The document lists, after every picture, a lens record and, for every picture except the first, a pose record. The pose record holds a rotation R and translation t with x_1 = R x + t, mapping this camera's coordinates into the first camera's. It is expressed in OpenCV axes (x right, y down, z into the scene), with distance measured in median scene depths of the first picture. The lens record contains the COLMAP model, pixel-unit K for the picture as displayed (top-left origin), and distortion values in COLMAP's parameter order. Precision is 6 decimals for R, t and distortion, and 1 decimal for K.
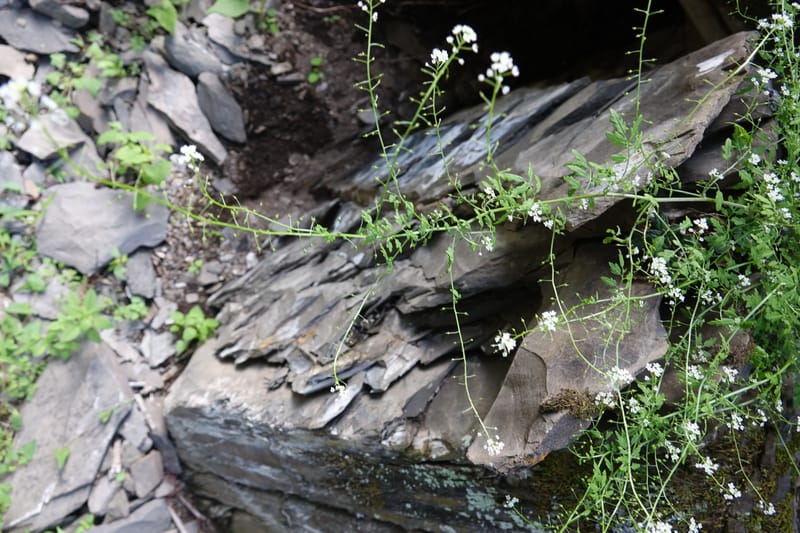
lens RADIAL K [[554.2, 0, 400.0], [0, 554.2, 266.5], [0, 0, 1]] dist [0.005568, -0.003910]
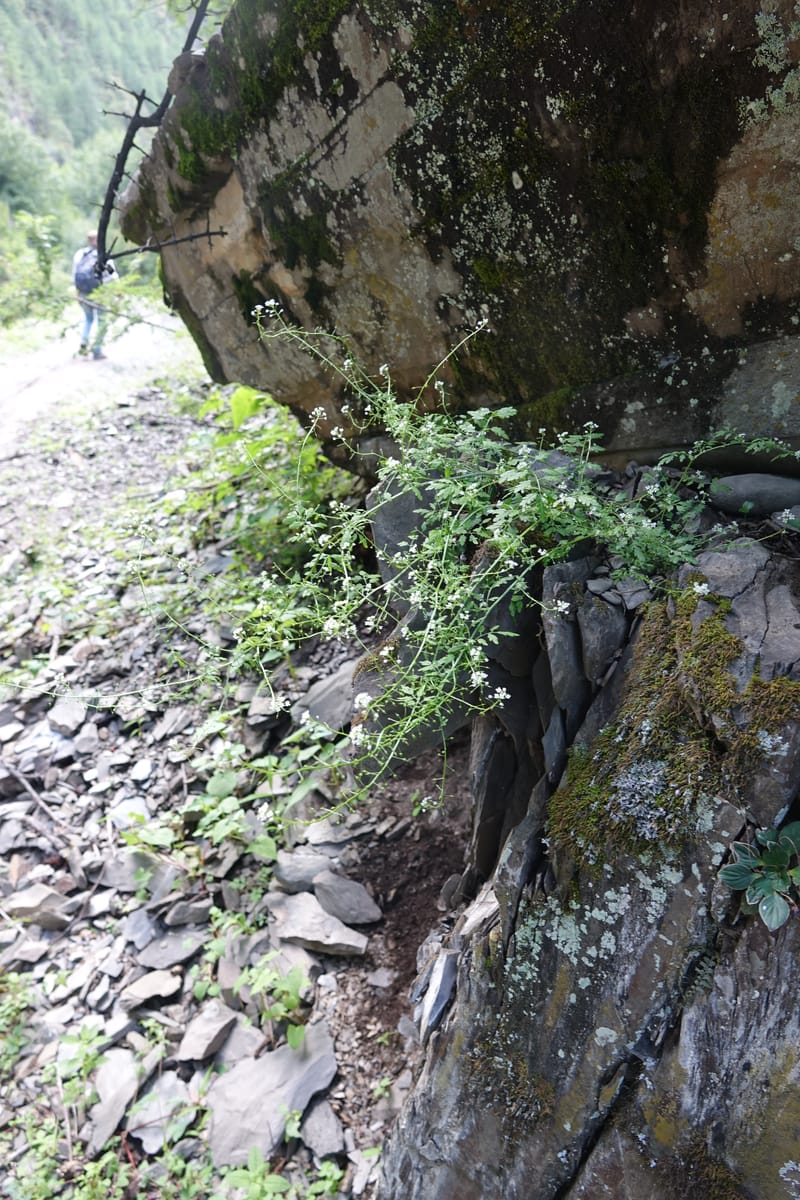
lens RADIAL K [[831.4, 0, 400.0], [0, 831.4, 600.0], [0, 0, 1]] dist [0.005568, -0.003910]
pose [[0.738633, -0.663345, -0.119979, 0.252392], [0.365319, 0.543476, -0.755762, 0.574404], [0.566537, 0.514400, 0.643762, -0.051969]]
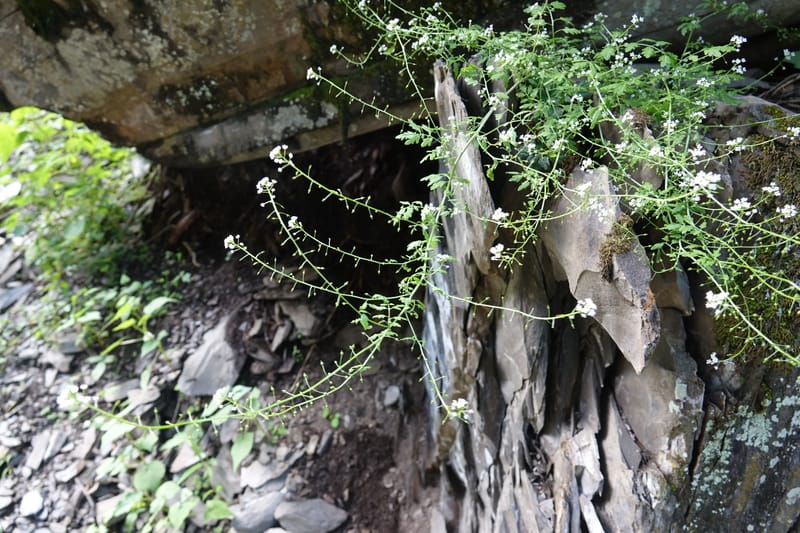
lens RADIAL K [[554.2, 0, 400.0], [0, 554.2, 266.5], [0, 0, 1]] dist [0.005568, -0.003910]
pose [[0.495984, -0.847781, 0.187796, -0.047730], [0.812810, 0.377189, -0.443923, 0.155400], [0.305515, 0.372821, 0.876165, -0.023614]]
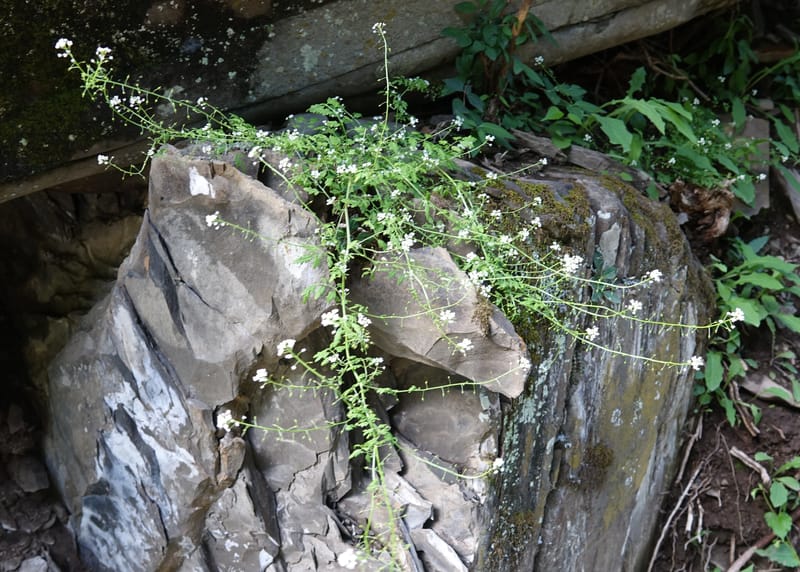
lens RADIAL K [[776.4, 0, 387.8], [0, 776.4, 288.4], [0, 0, 1]] dist [0.001526, 0.006379]
pose [[-0.009870, -0.921095, 0.389212, -0.150025], [0.950454, 0.112301, 0.289871, -0.214857], [-0.310708, 0.372790, 0.874350, -0.254481]]
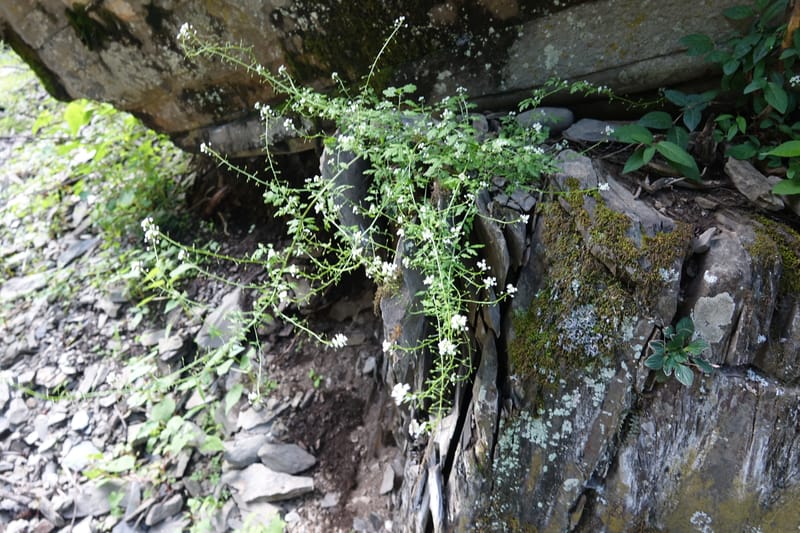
lens RADIAL K [[554.2, 0, 400.0], [0, 554.2, 266.5], [0, 0, 1]] dist [0.005568, -0.003910]
pose [[0.573730, -0.817127, 0.056010, 0.120186], [0.717841, 0.468733, -0.514776, 0.393130], [0.394383, 0.335549, 0.855493, -0.116288]]
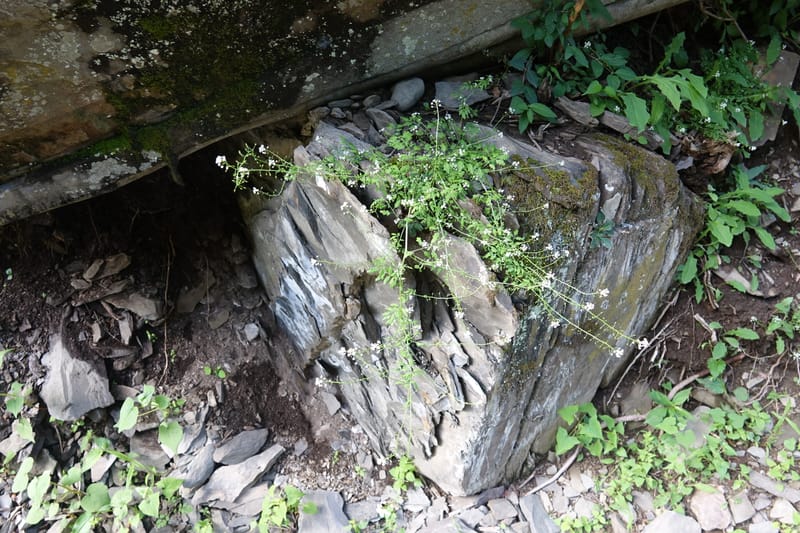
lens RADIAL K [[554.2, 0, 400.0], [0, 554.2, 266.5], [0, 0, 1]] dist [0.005568, -0.003910]
pose [[0.093229, -0.995358, 0.023907, 0.126783], [0.985333, 0.095683, 0.141290, -0.166017], [-0.142922, 0.010384, 0.989680, -0.429509]]
